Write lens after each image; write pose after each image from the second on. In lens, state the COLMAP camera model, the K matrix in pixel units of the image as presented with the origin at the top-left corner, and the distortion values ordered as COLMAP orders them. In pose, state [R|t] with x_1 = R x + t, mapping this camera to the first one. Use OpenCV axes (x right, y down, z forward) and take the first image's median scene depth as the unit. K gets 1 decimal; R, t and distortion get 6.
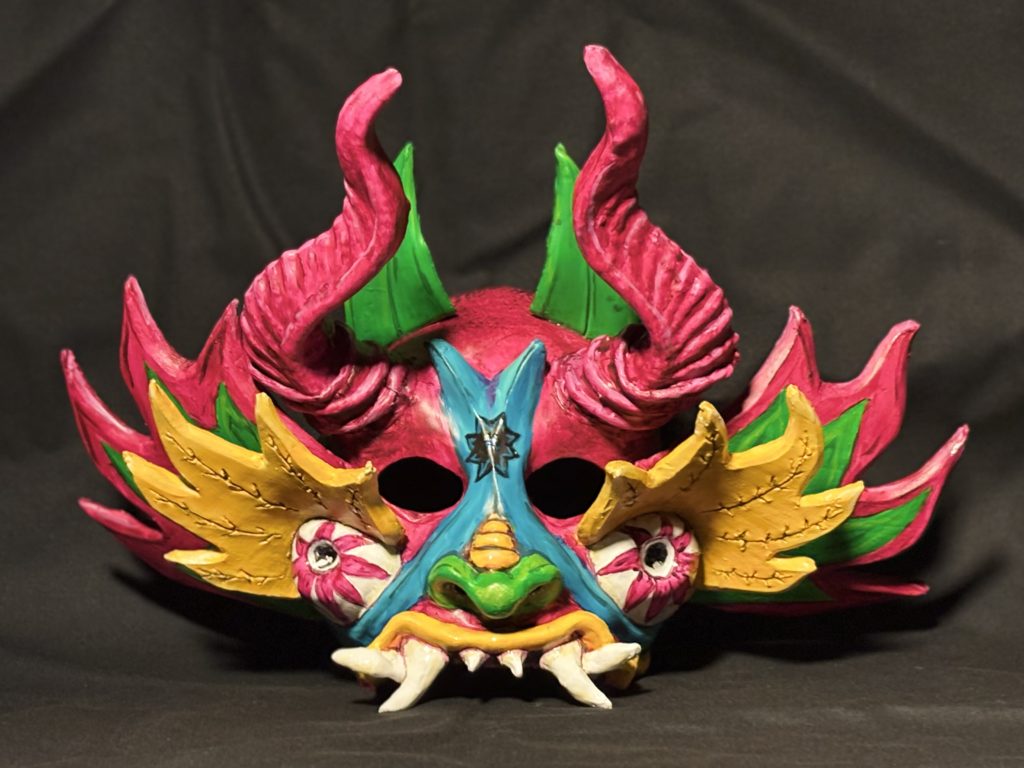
lens RADIAL K [[2356.1, 0, 495.6], [0, 2356.1, 403.8], [0, 0, 1]] dist [0.214704, 0.000000]
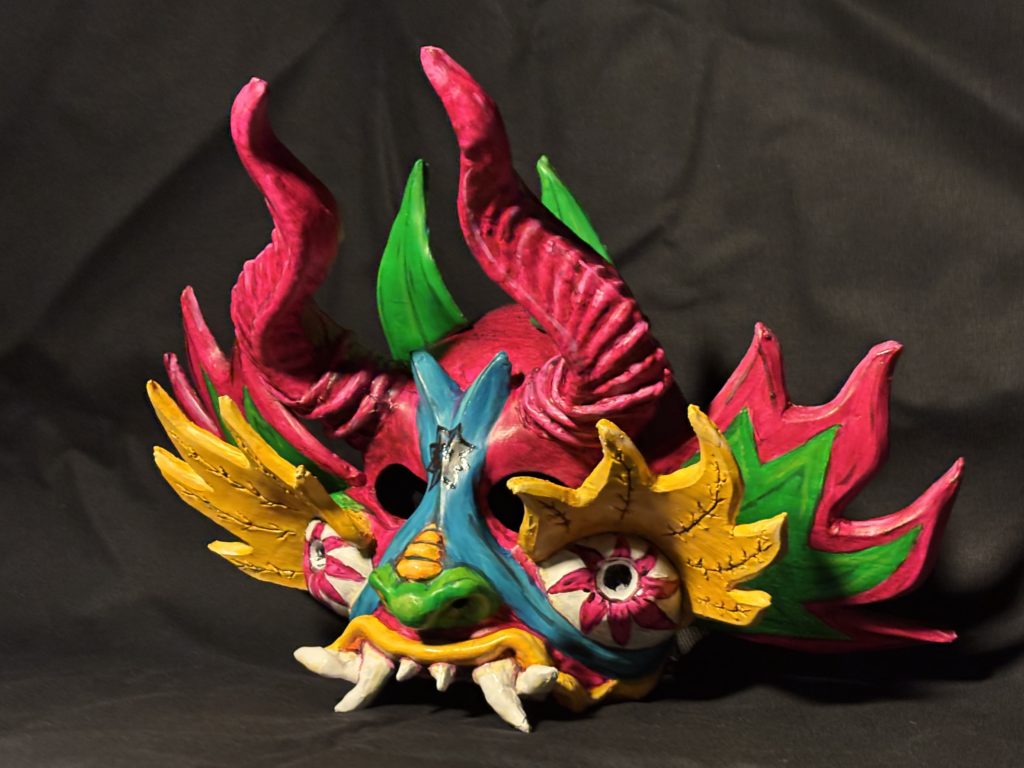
lens RADIAL K [[1878.9, 0, 536.7], [0, 1878.9, 368.3], [0, 0, 1]] dist [0.185277, 0.000000]
pose [[0.908371, 0.026353, -0.417334, 0.363909], [-0.037732, 0.999107, -0.019038, -0.005705], [0.416459, 0.033041, 0.908554, 0.283561]]
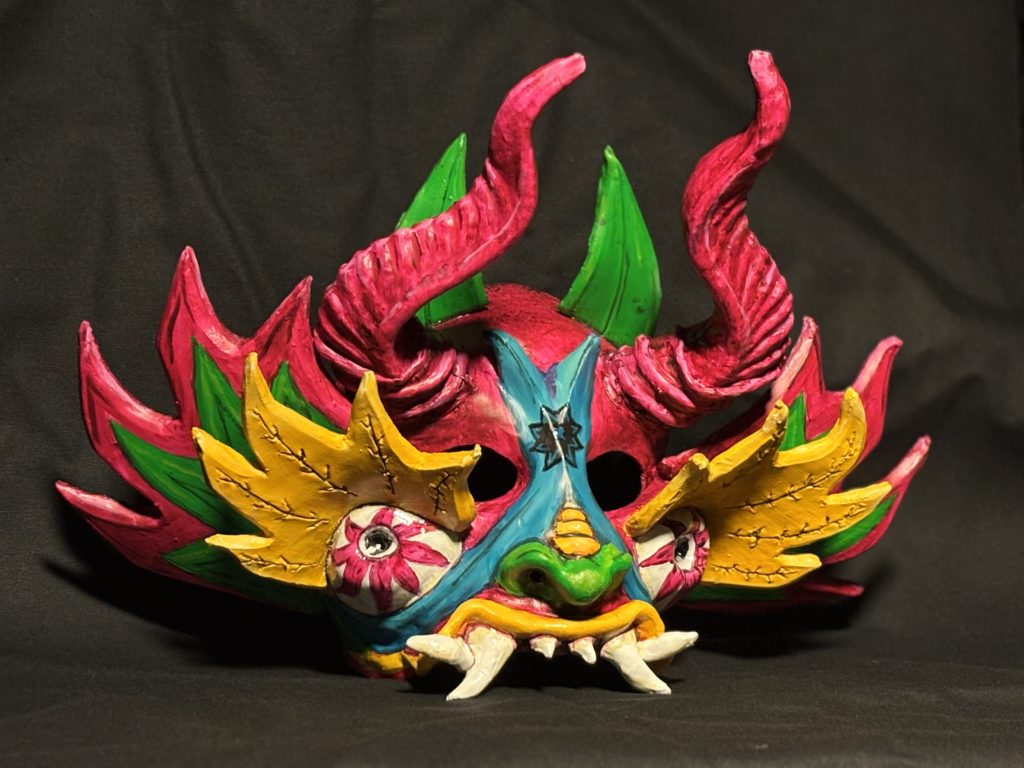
lens RADIAL K [[2356.1, 0, 517.7], [0, 2356.1, 373.7], [0, 0, 1]] dist [0.214704, 0.000000]
pose [[0.929036, 0.048714, 0.366768, -0.387302], [-0.033250, 0.998276, -0.048368, 0.040354], [-0.368492, 0.032741, 0.929054, 0.063206]]
